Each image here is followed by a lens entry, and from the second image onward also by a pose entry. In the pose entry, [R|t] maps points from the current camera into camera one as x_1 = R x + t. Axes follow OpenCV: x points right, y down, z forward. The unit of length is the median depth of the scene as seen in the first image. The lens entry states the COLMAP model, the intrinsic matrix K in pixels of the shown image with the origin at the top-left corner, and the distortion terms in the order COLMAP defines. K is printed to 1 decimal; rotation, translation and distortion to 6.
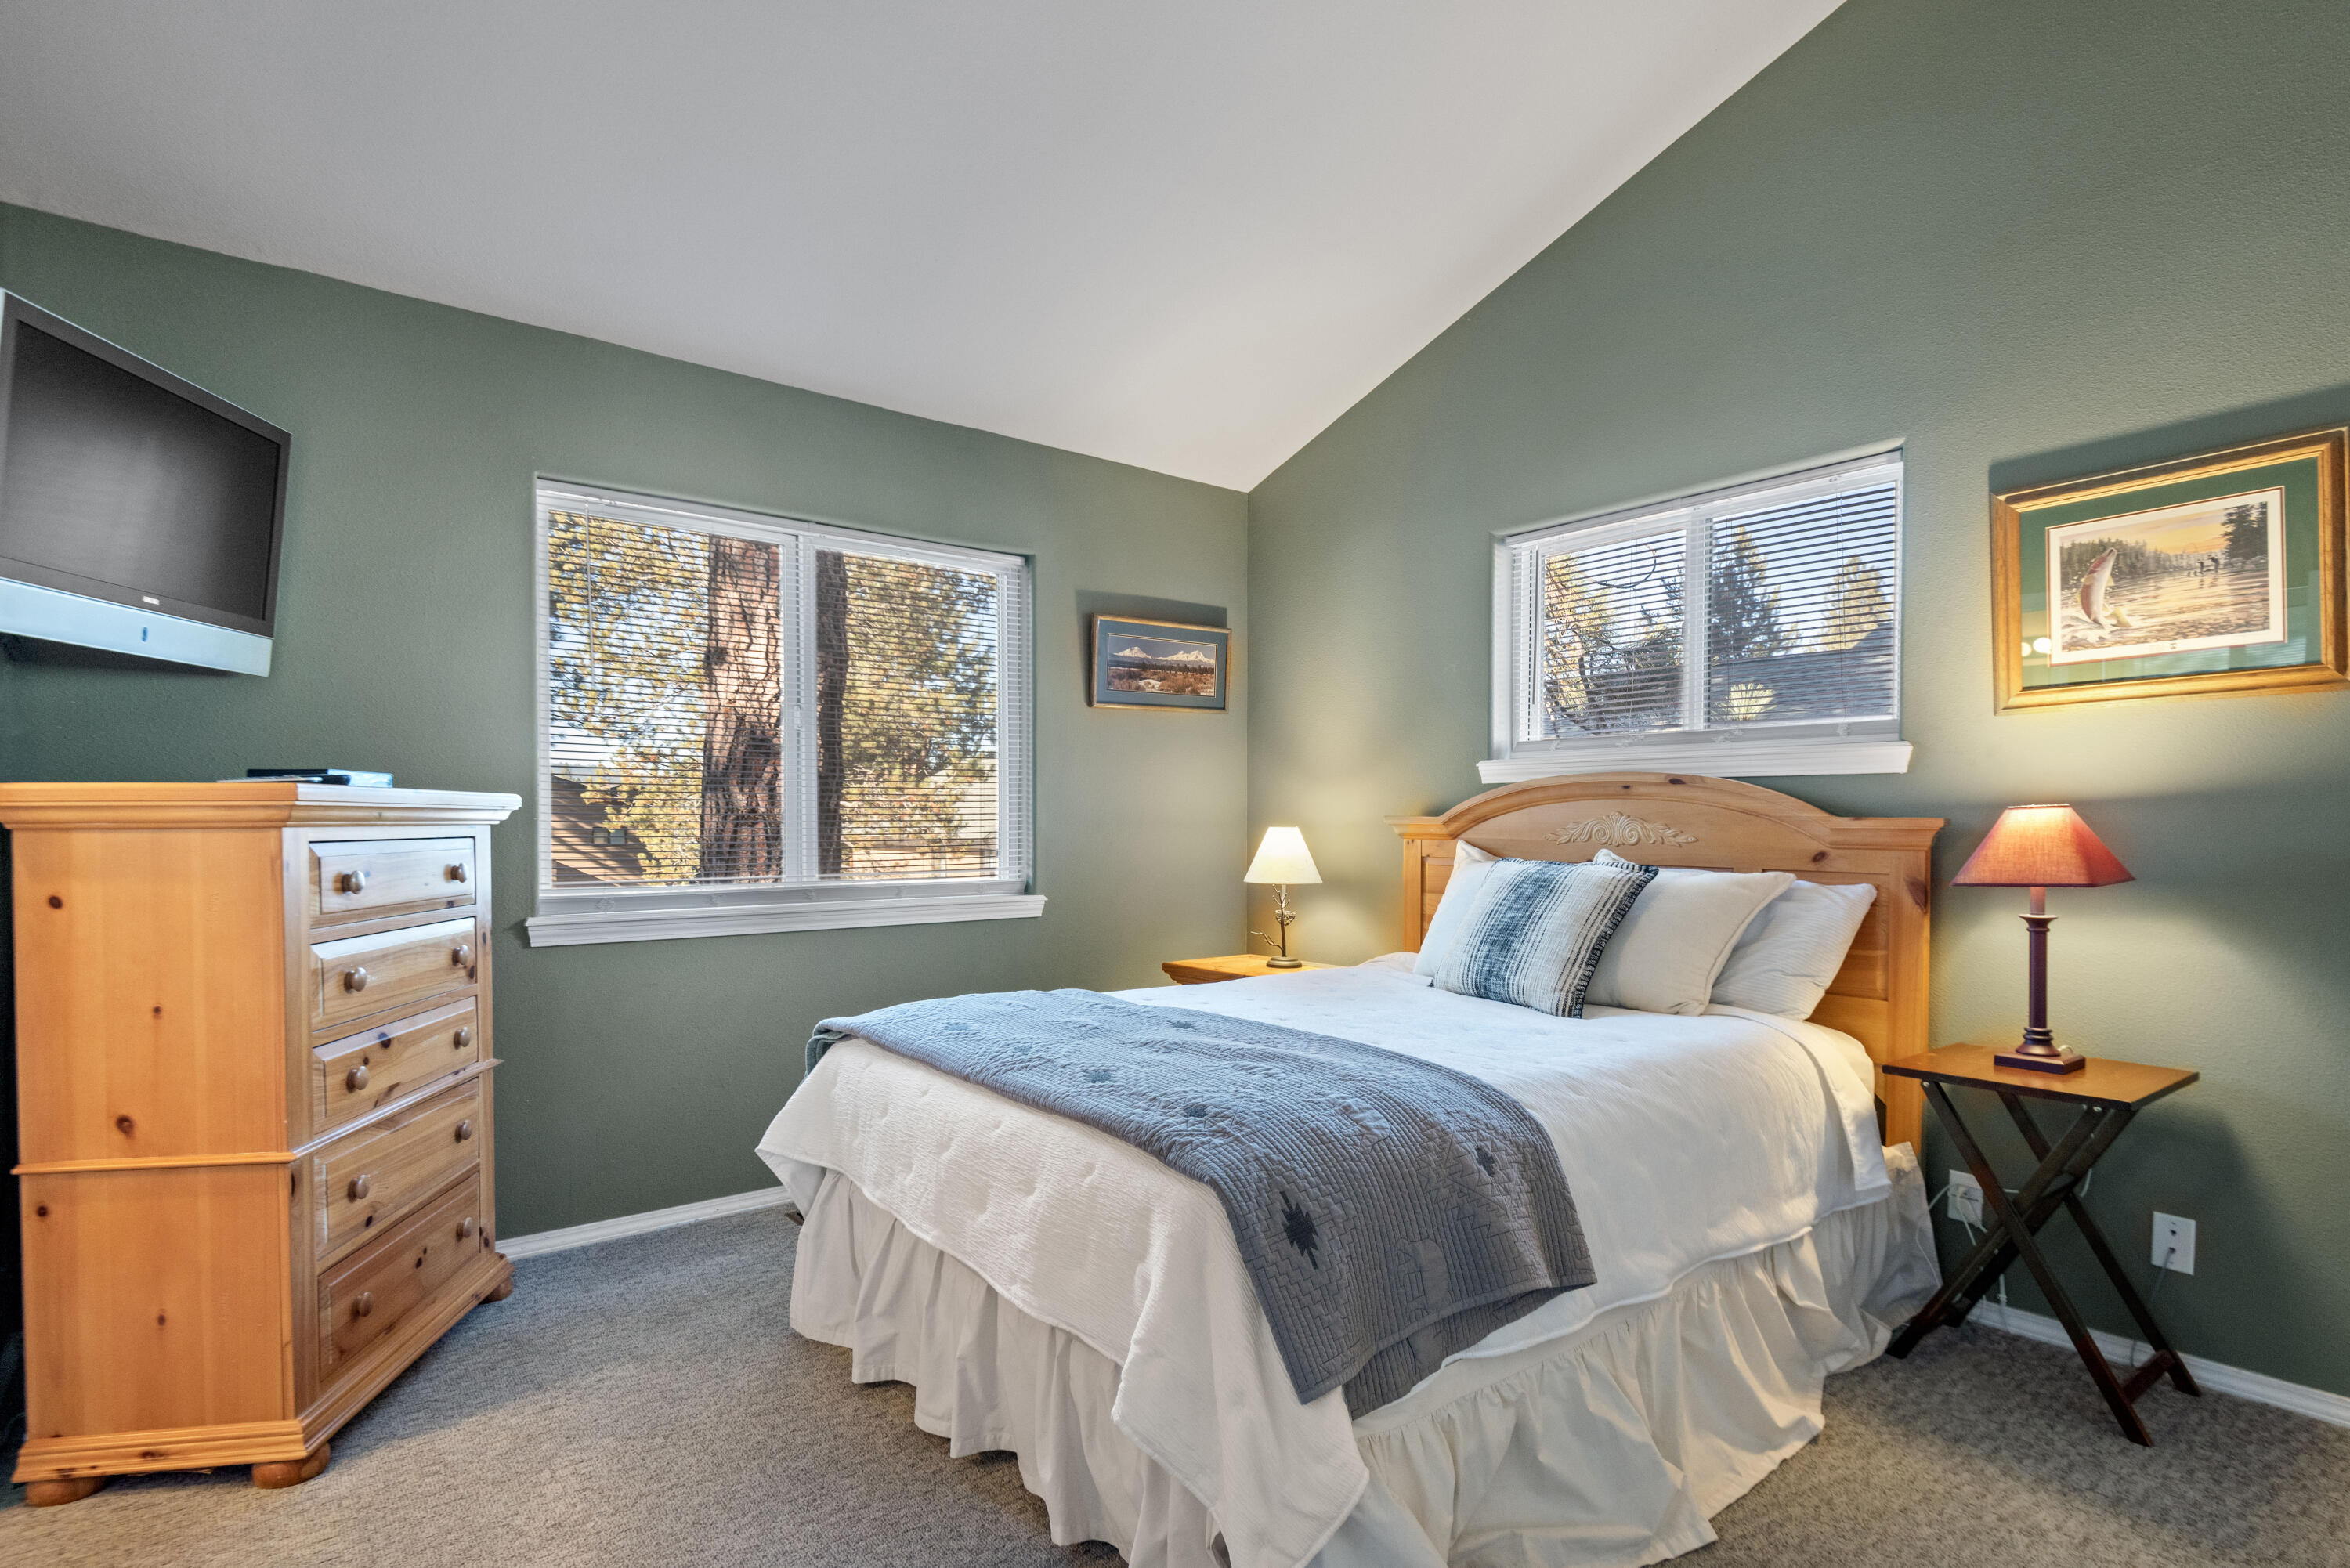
lens RADIAL K [[1181.9, 0, 1210.8], [0, 1181.9, 840.8], [0, 0, 1]] dist [-0.020197, -0.002666]
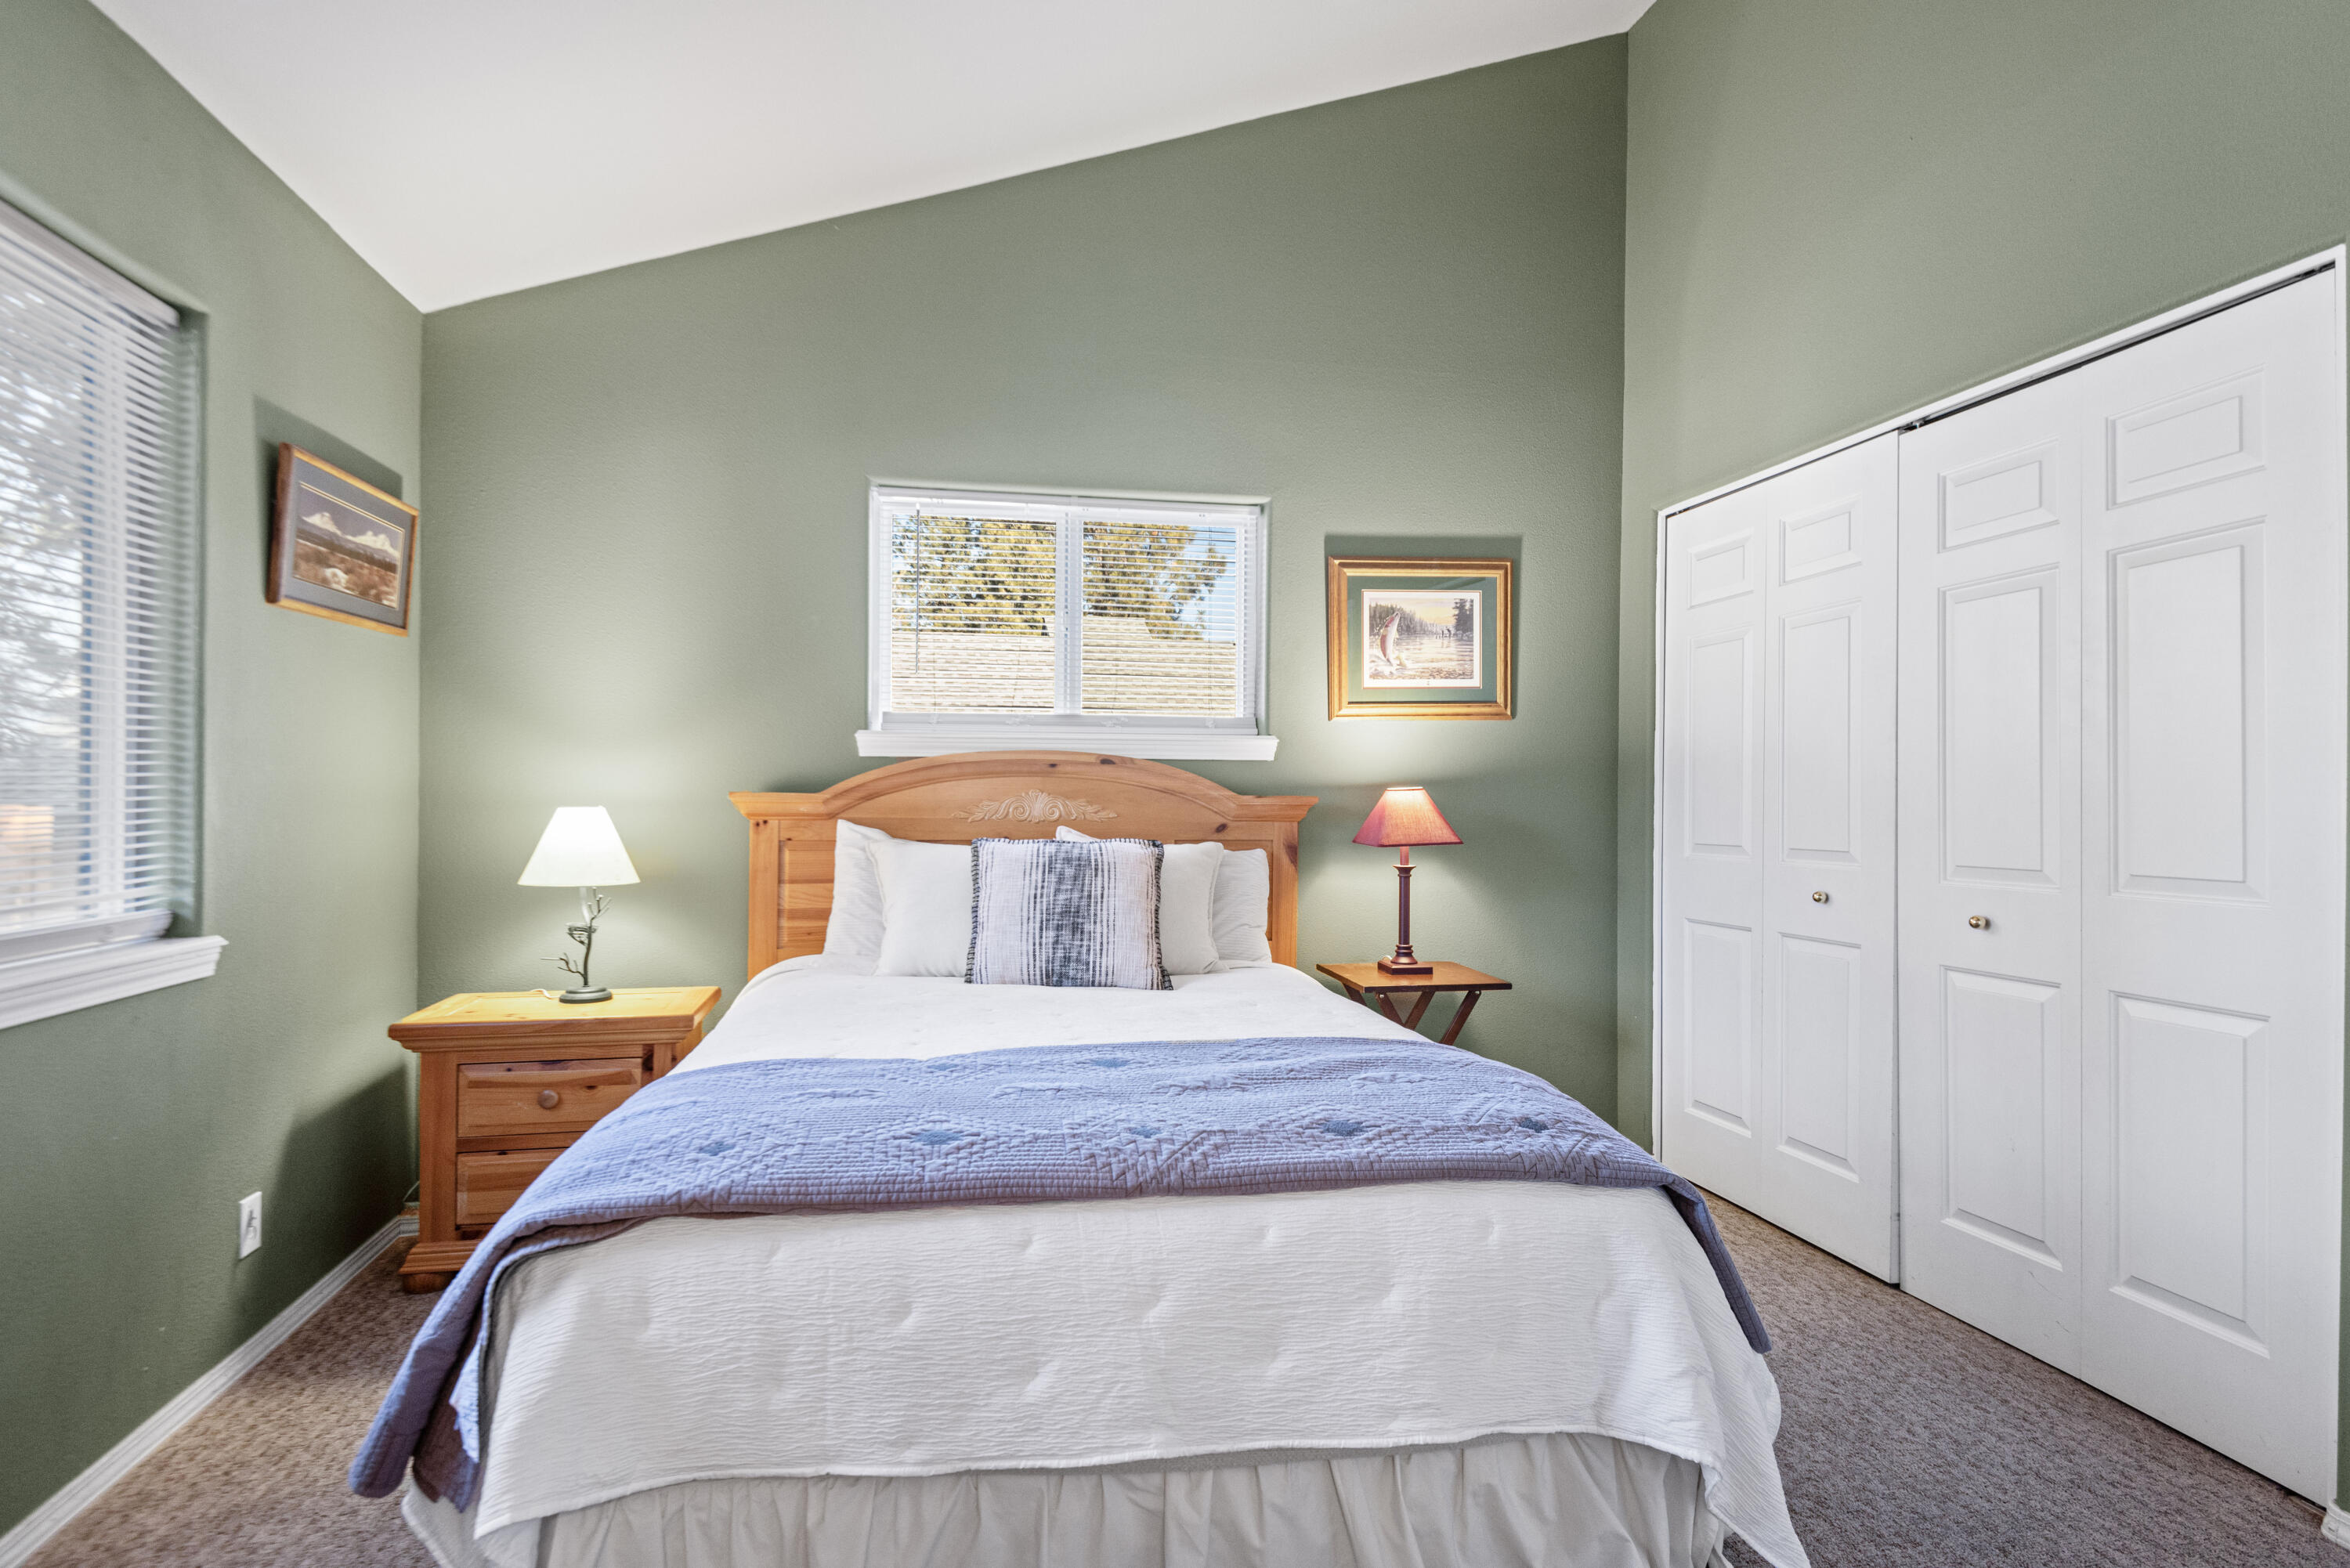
lens RADIAL K [[1184.7, 0, 1170.5], [0, 1184.7, 788.3], [0, 0, 1]] dist [0.004937, -0.001586]
pose [[0.466148, 0.001248, 0.884706, -0.602513], [0.011436, 0.999907, -0.007436, -0.019275], [-0.884633, 0.013584, 0.466090, 0.497514]]
